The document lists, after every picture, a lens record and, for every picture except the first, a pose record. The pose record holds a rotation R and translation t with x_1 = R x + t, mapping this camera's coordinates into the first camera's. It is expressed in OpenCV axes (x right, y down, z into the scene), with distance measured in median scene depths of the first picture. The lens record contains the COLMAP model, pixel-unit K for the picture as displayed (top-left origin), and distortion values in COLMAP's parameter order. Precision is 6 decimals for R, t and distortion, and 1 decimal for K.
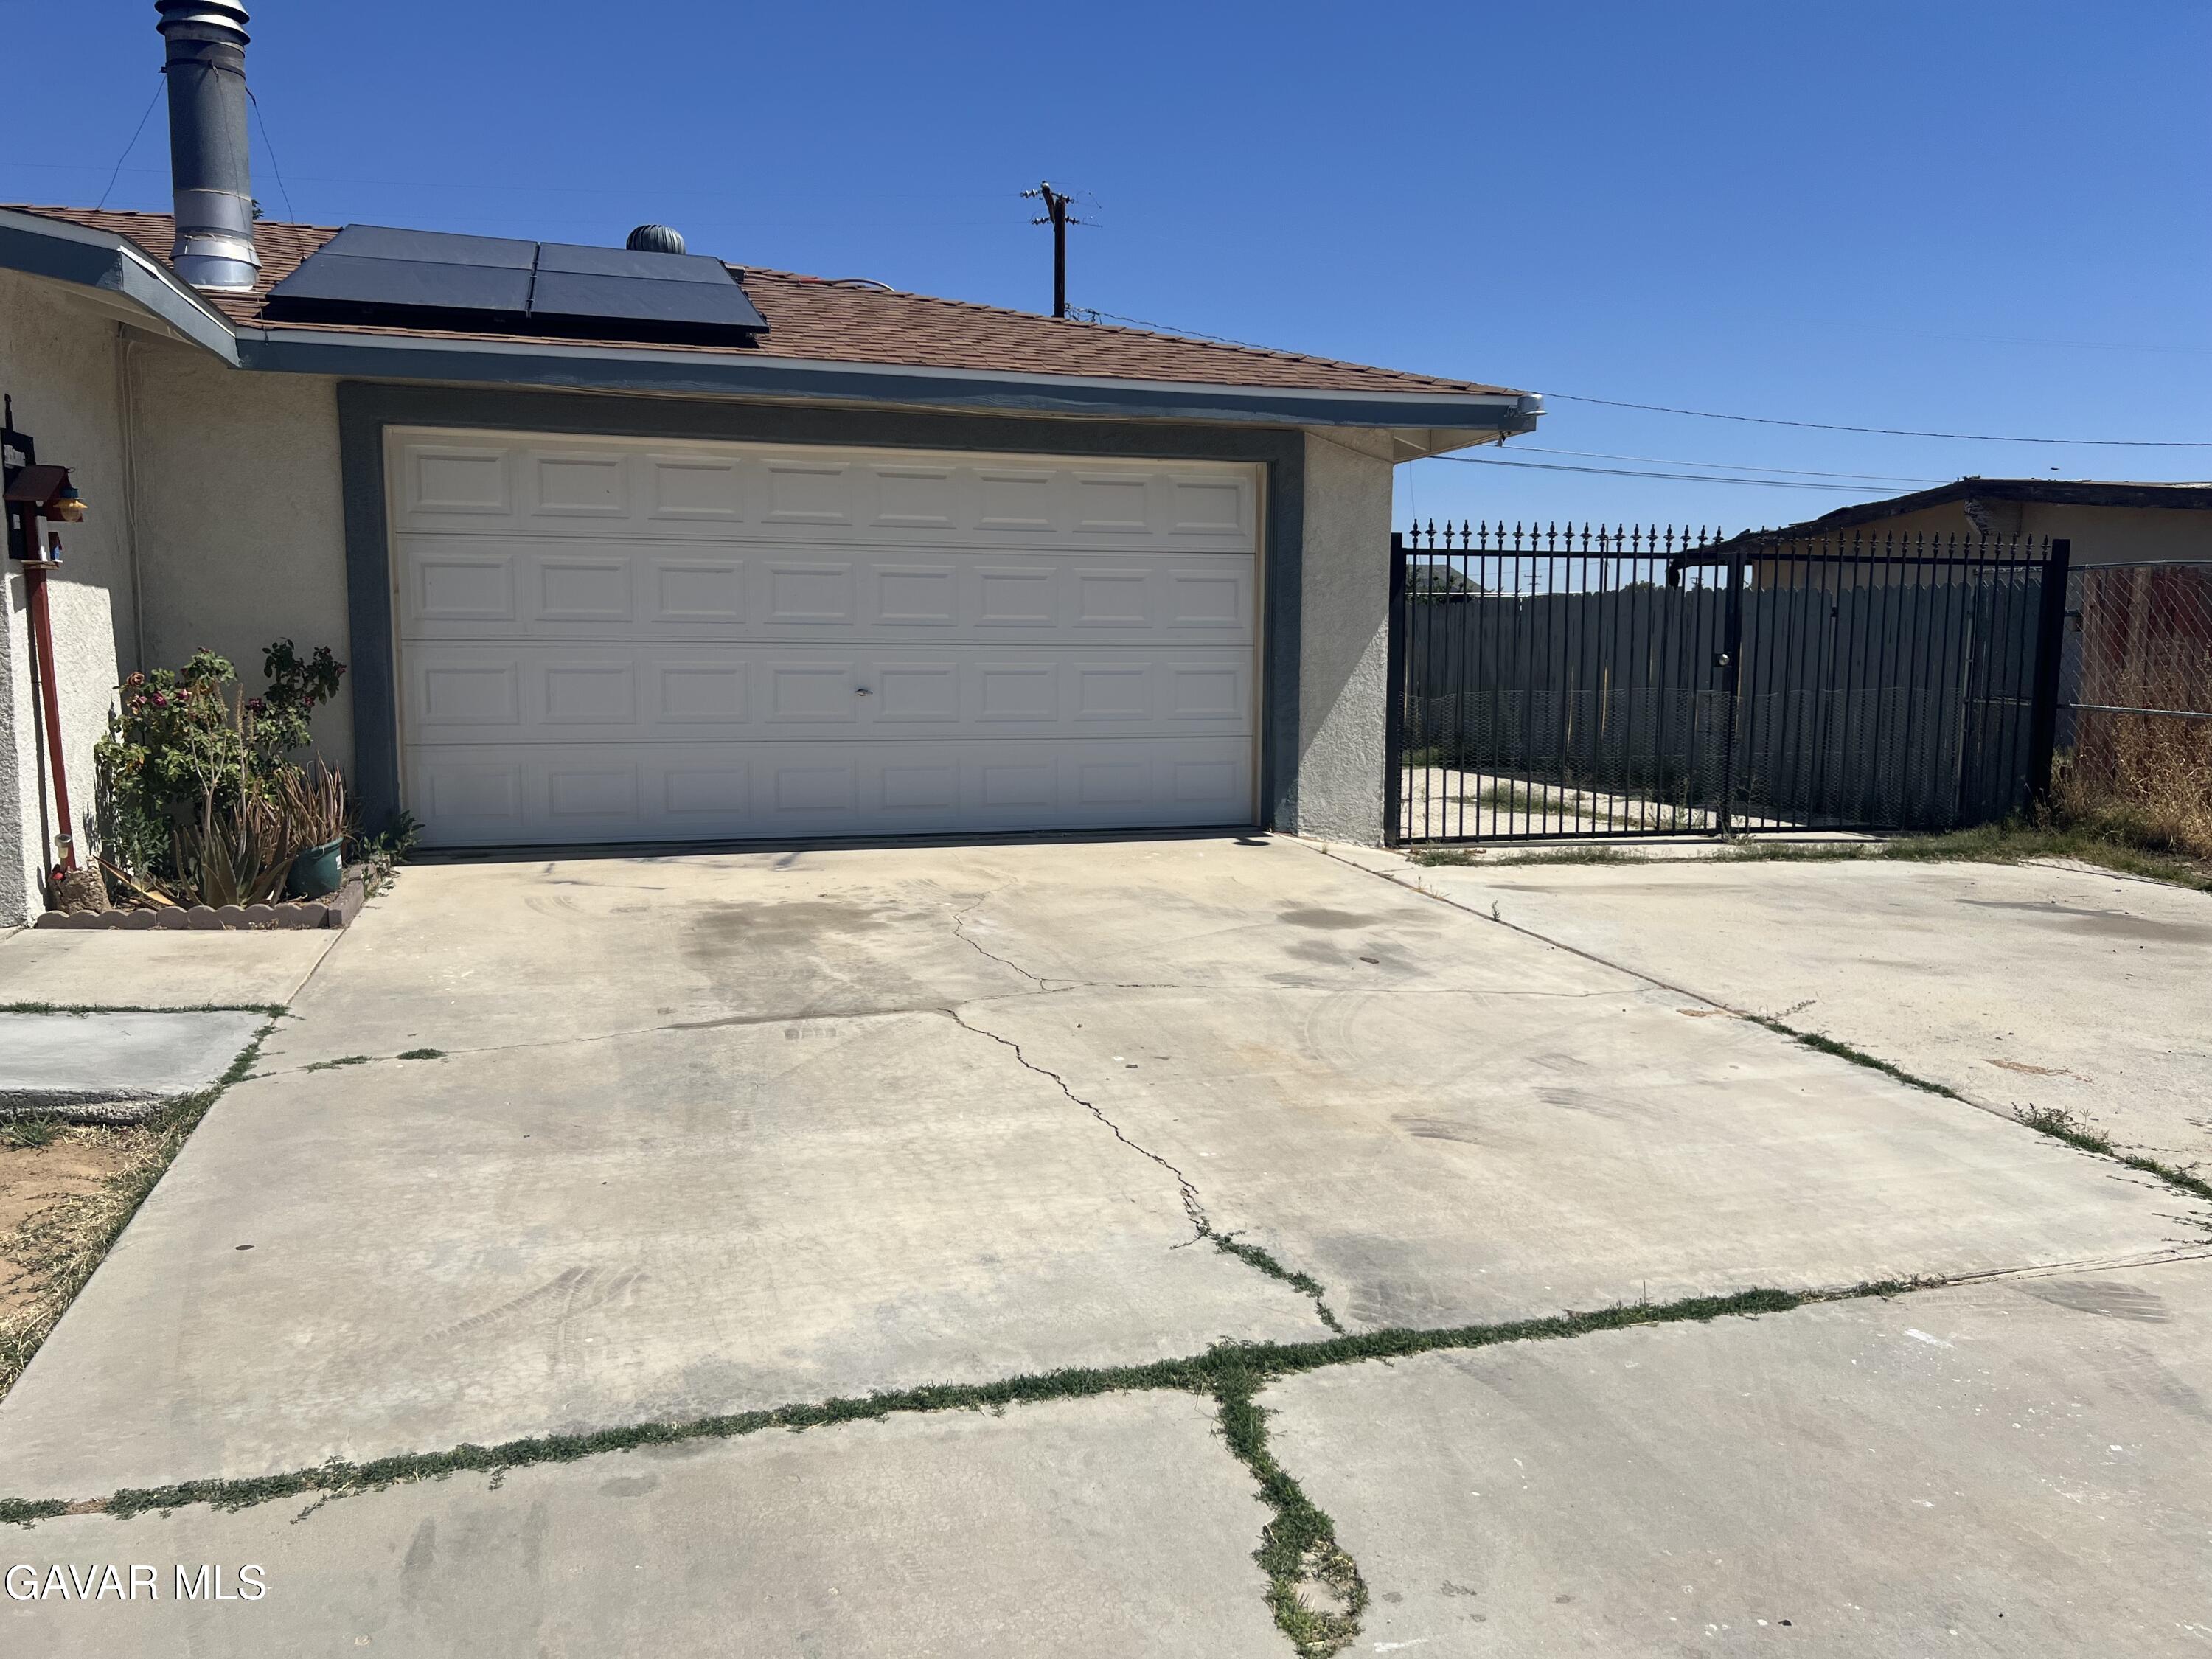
lens RADIAL K [[1653.7, 0, 1110.3], [0, 1653.7, 834.9], [0, 0, 1]] dist [0.052287, -0.066535]
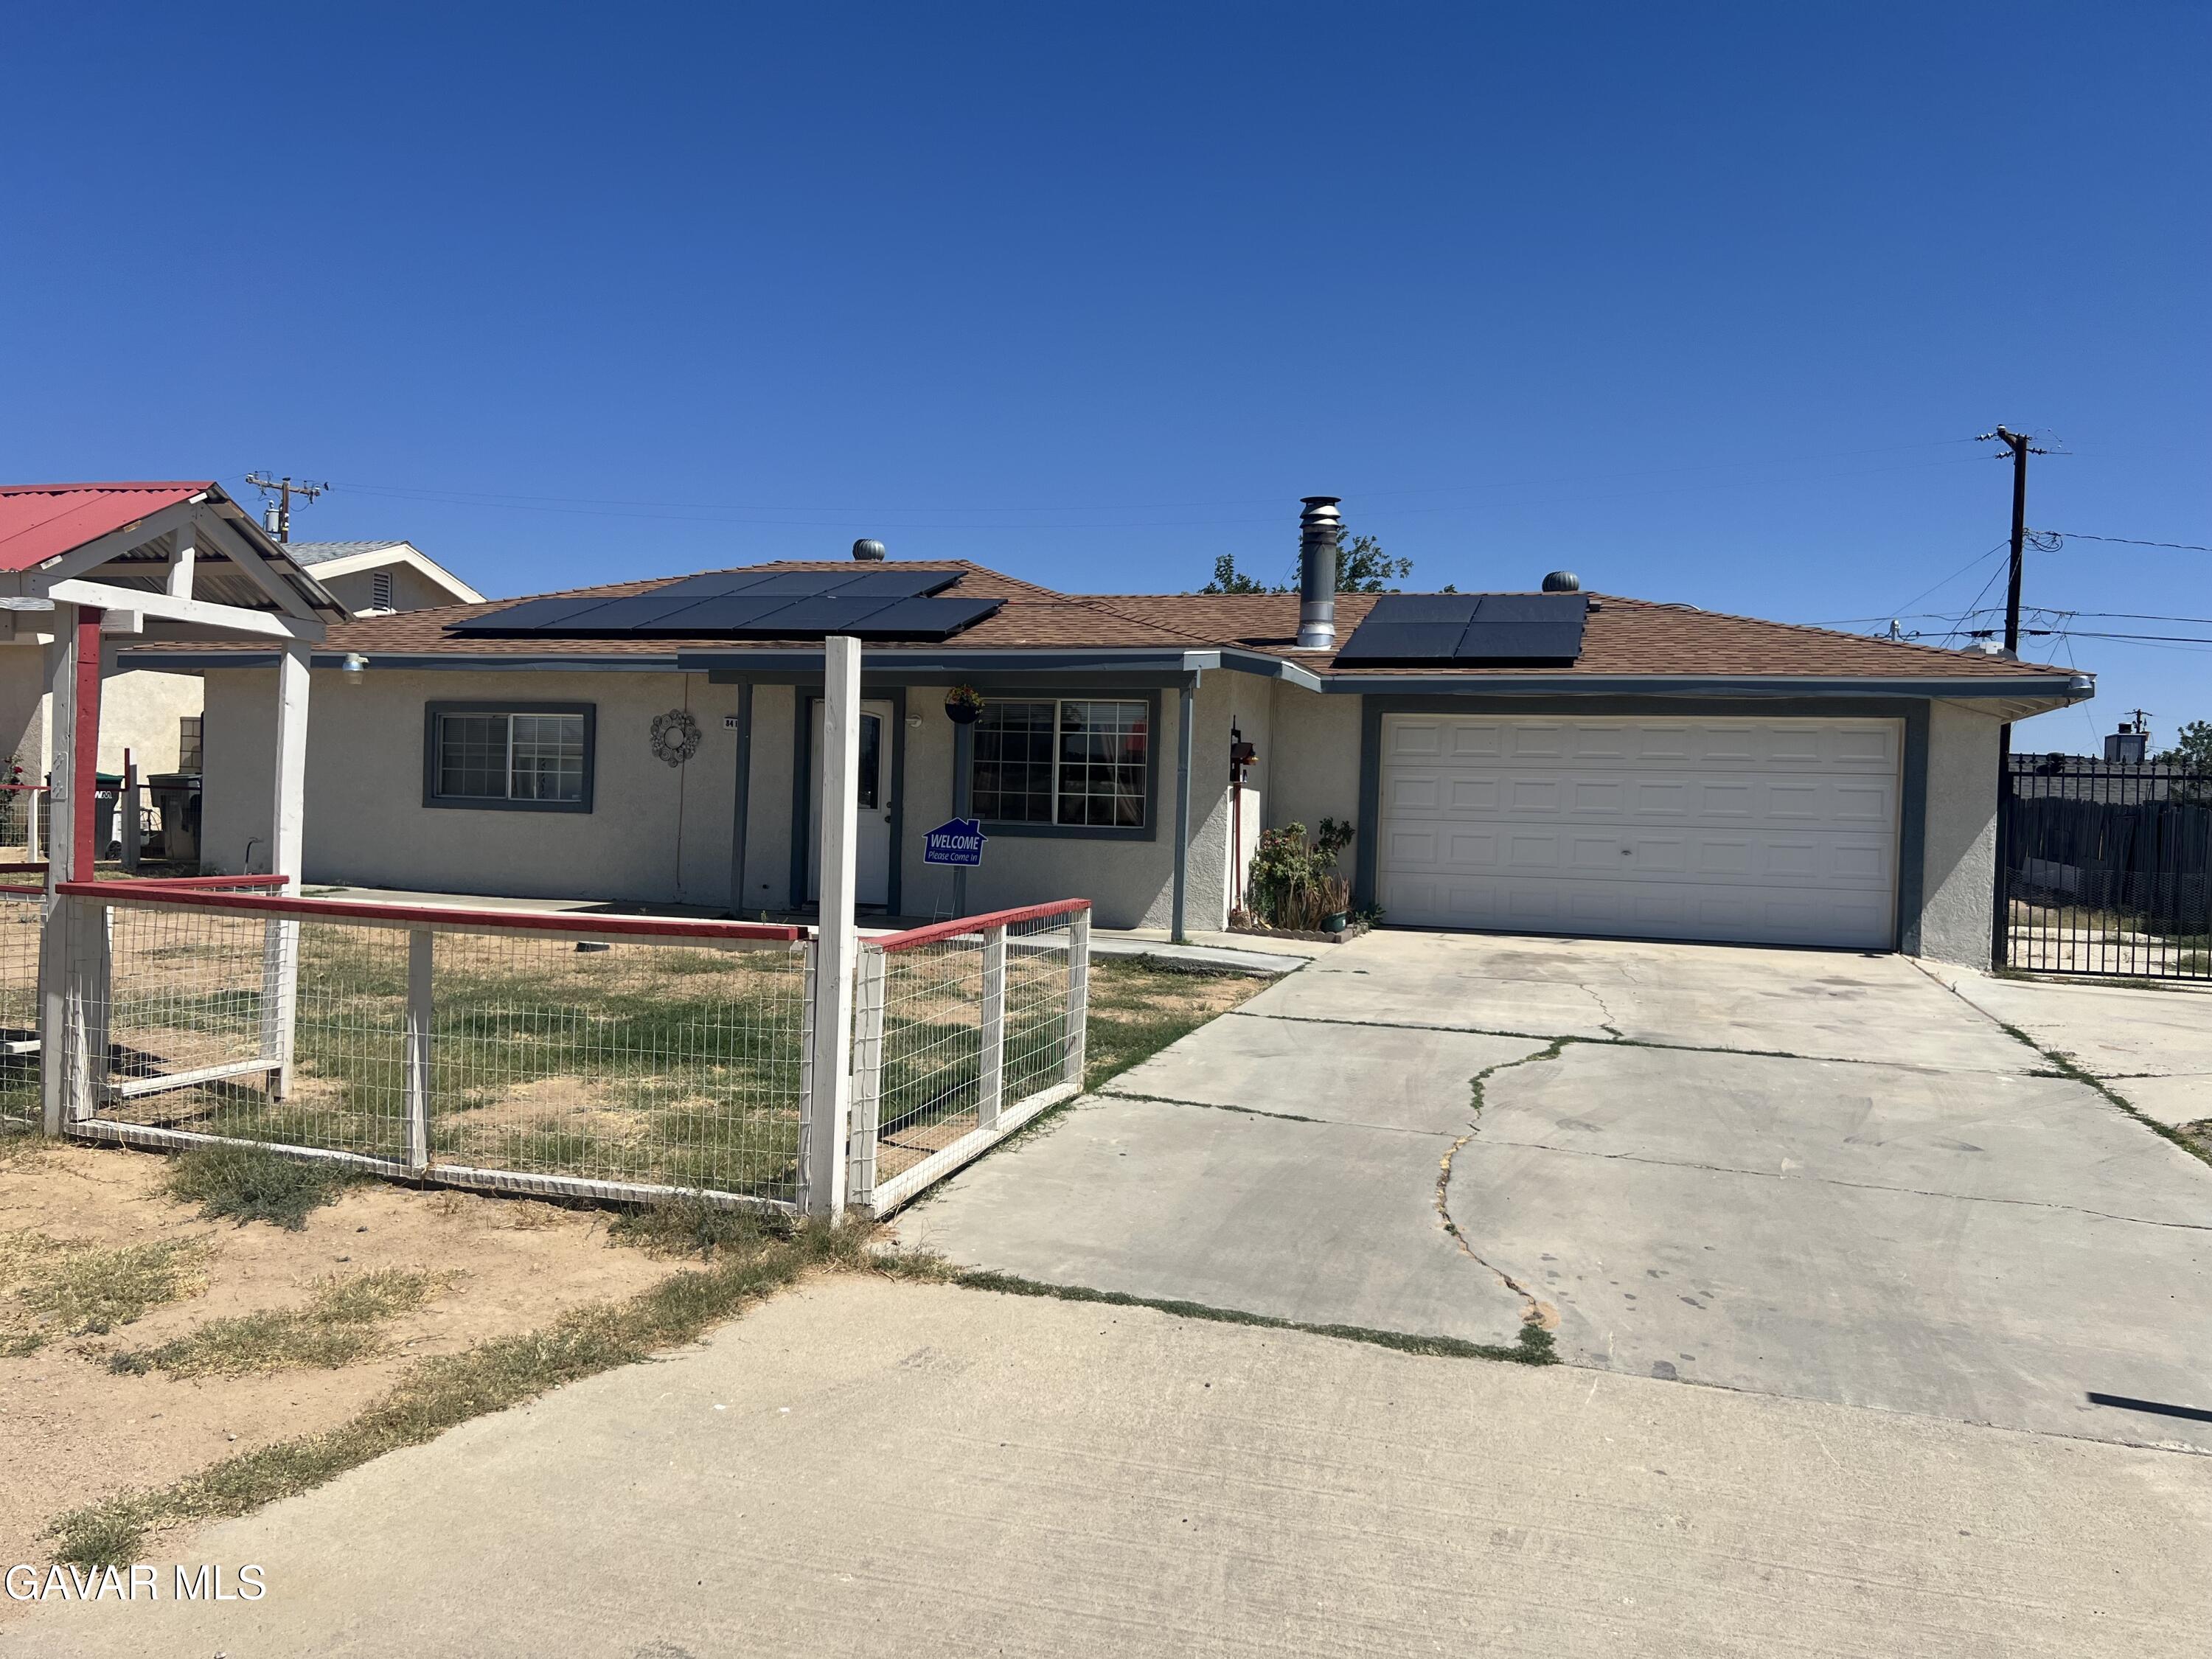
lens RADIAL K [[1653.7, 0, 1062.1], [0, 1653.7, 859.1], [0, 0, 1]] dist [0.052287, -0.066535]
pose [[0.810967, 0.034827, -0.584054, 0.504136], [-0.093801, 0.993054, -0.071028, 0.128930], [0.577523, 0.112386, 0.808601, -0.976280]]
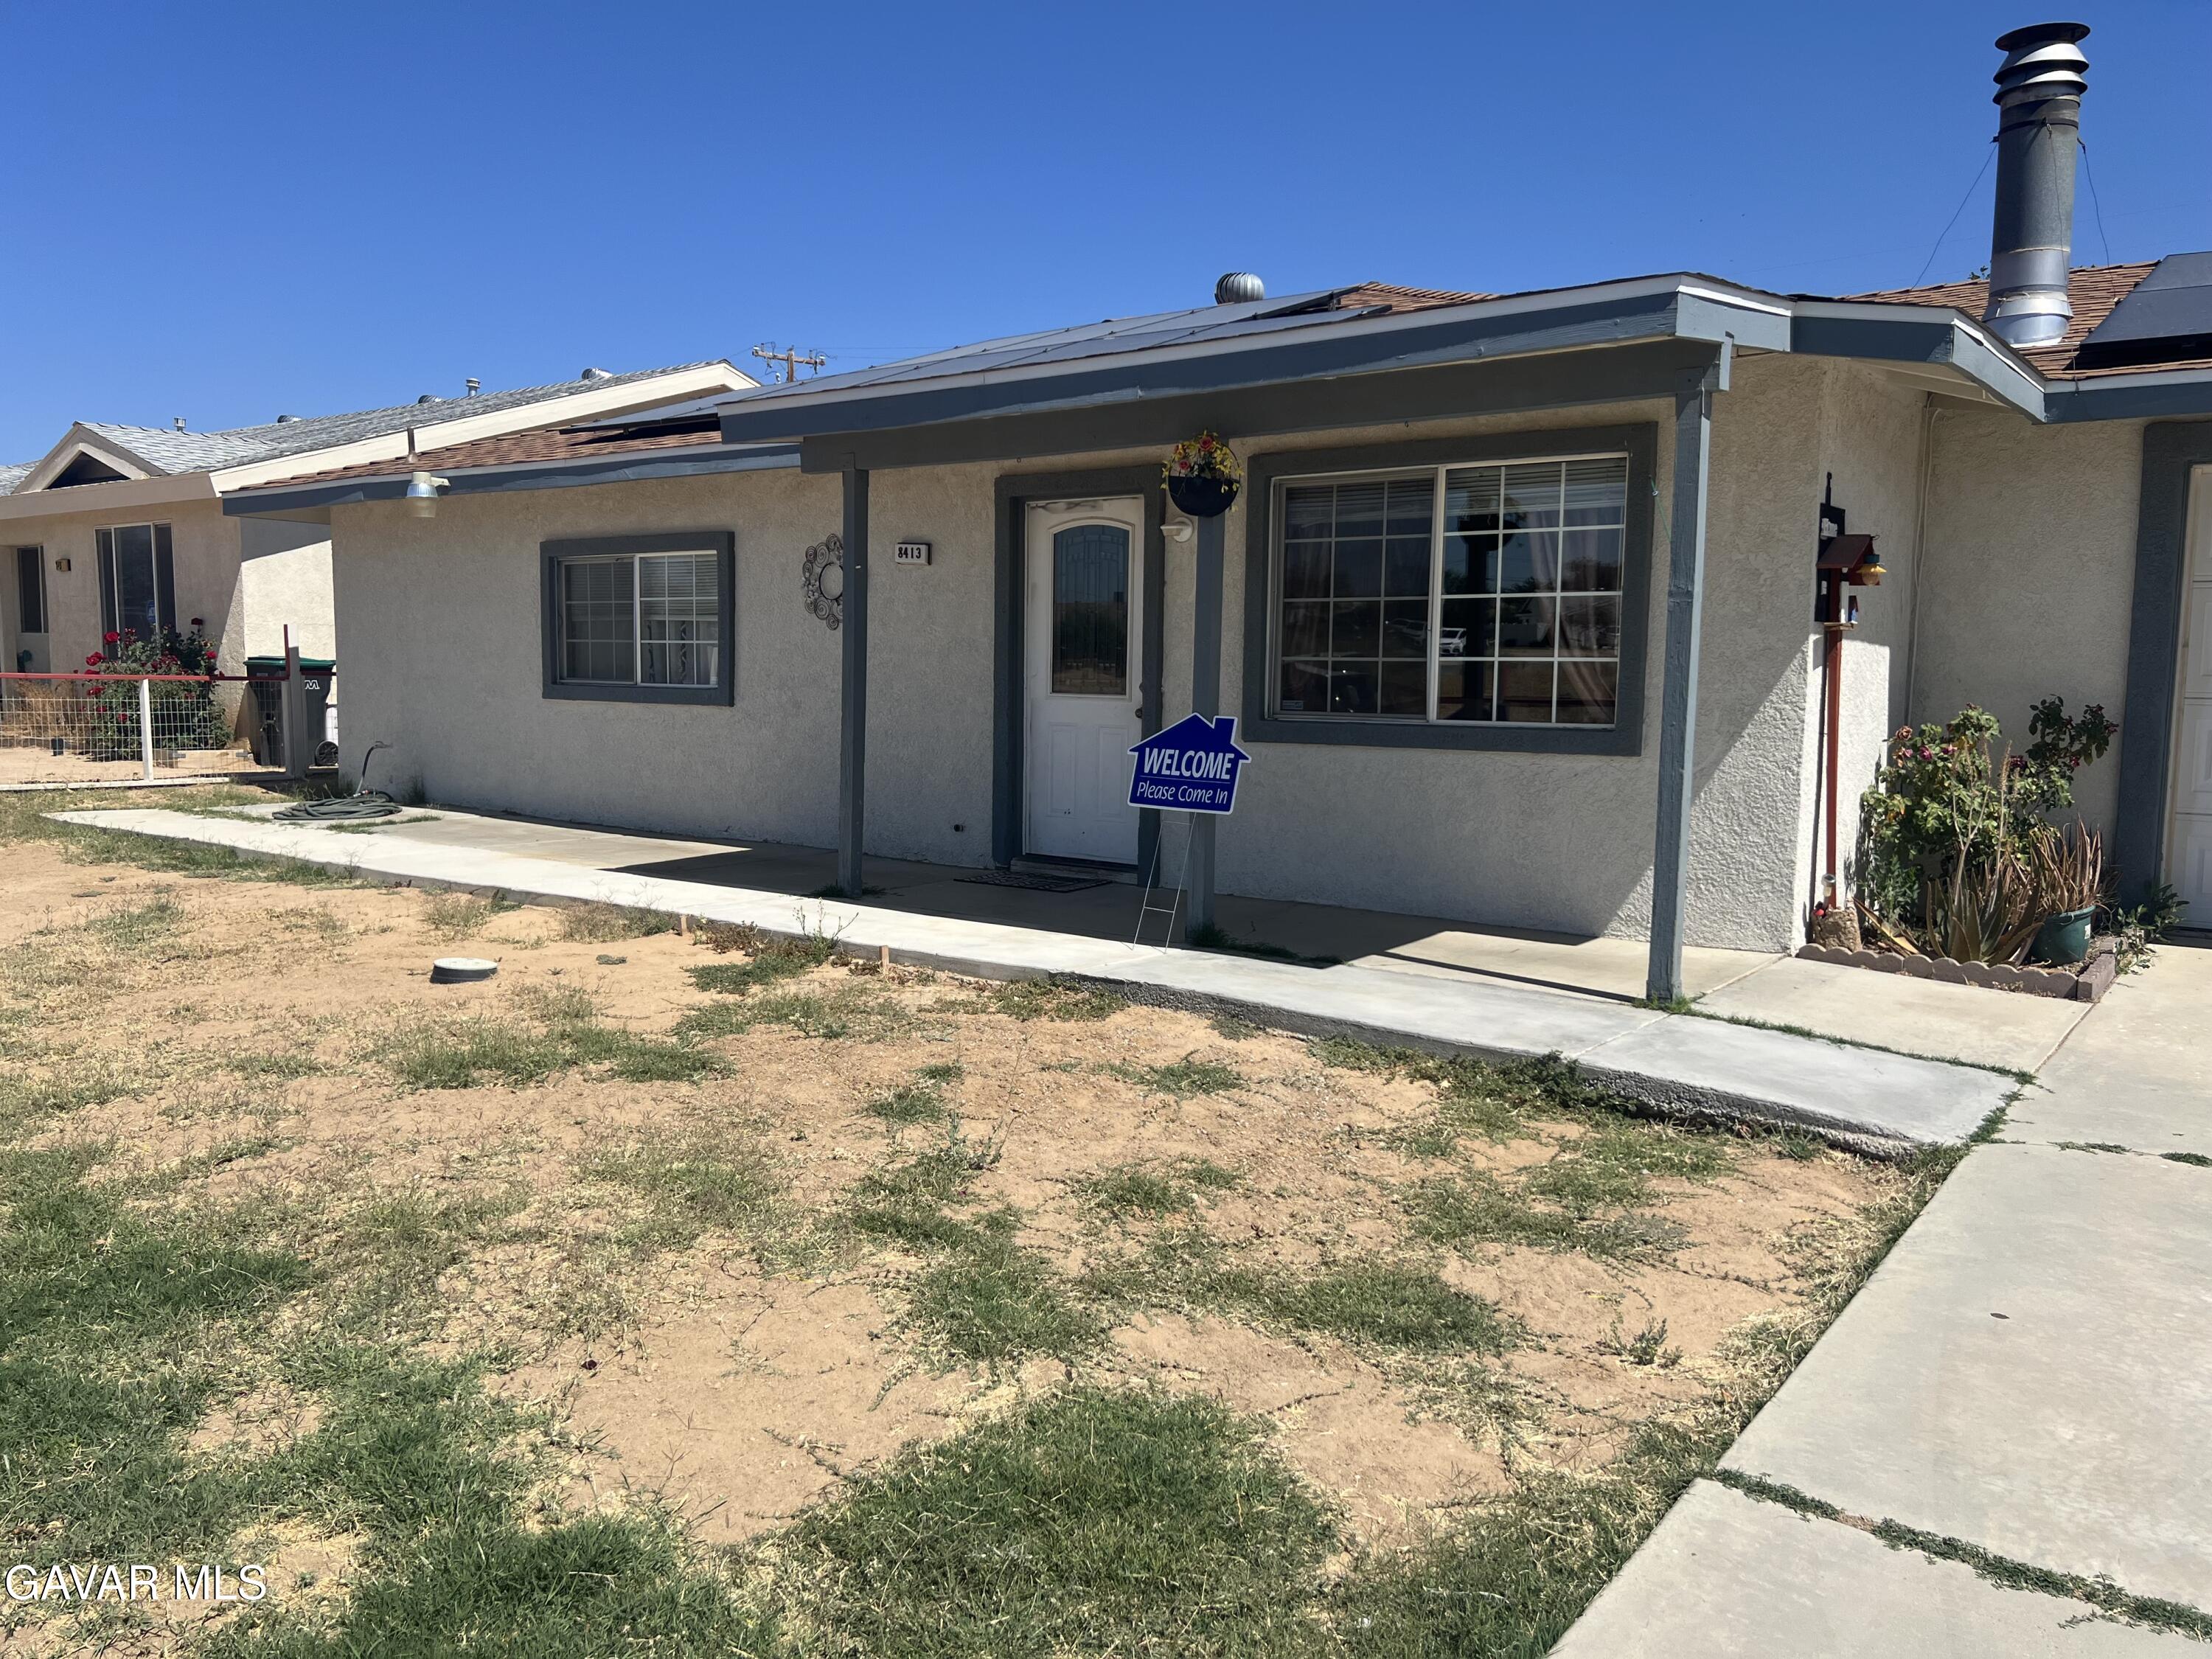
lens RADIAL K [[1653.7, 0, 1103.2], [0, 1653.7, 837.4], [0, 0, 1]] dist [0.052287, -0.066535]
pose [[0.580940, 0.081444, -0.809861, -0.025770], [-0.105694, 0.994105, 0.024154, -0.000658], [0.807055, 0.071565, 0.586124, -0.011880]]
